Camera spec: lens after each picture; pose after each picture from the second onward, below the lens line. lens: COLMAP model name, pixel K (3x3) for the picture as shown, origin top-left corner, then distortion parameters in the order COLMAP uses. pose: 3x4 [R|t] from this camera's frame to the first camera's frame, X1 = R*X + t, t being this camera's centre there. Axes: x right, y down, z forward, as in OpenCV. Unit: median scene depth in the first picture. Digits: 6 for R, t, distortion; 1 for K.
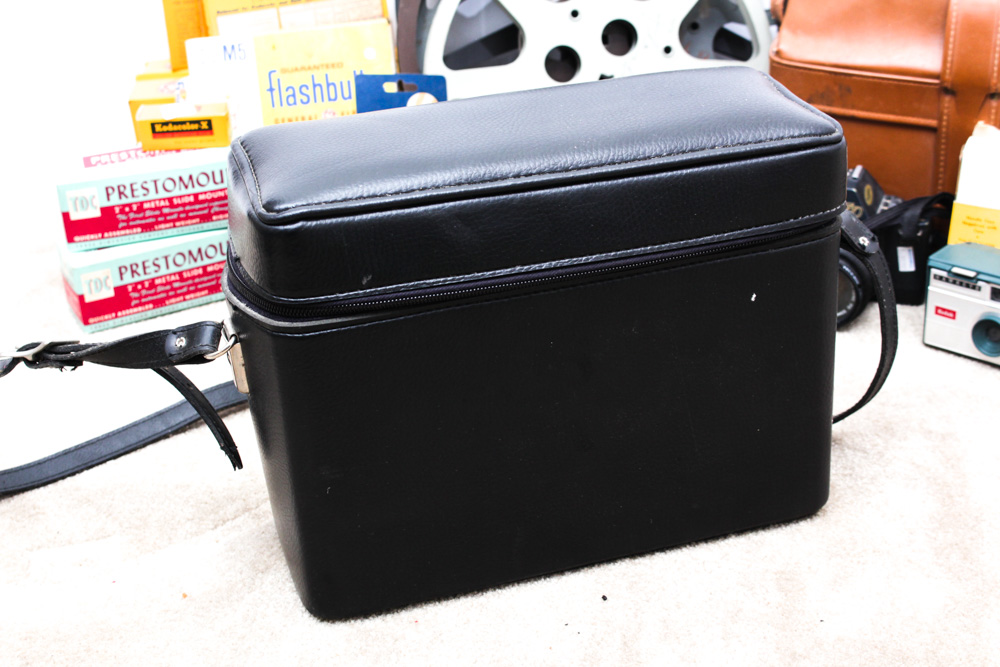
lens RADIAL K [[1608.7, 0, 474.7], [0, 1608.7, 349.3], [0, 0, 1]] dist [-0.043253, -0.049065]
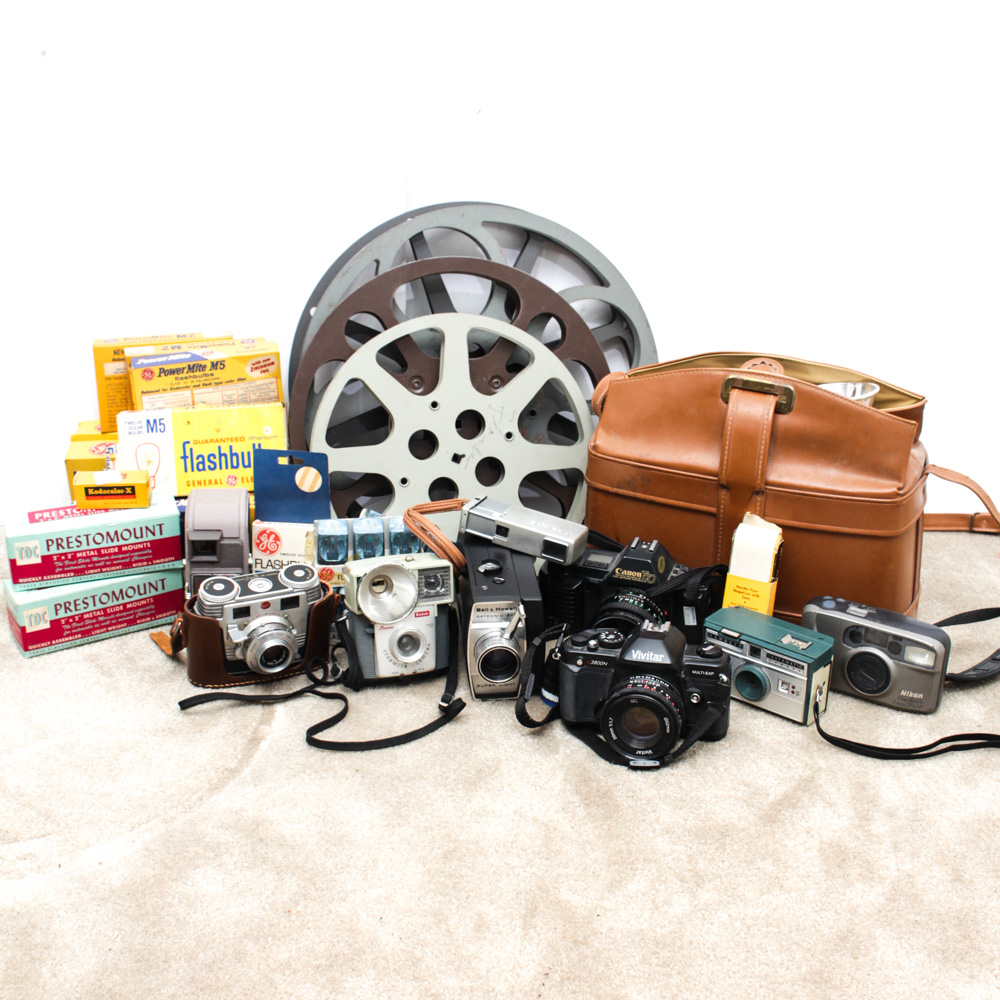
lens RADIAL K [[1502.8, 0, 499.5], [0, 1502.8, 532.7], [0, 0, 1]] dist [-0.113095, -0.055689]
pose [[0.995428, 0.028932, 0.091032, 0.010197], [-0.024207, 0.998323, -0.052587, -0.054139], [-0.092400, 0.050143, 0.994459, -0.155913]]
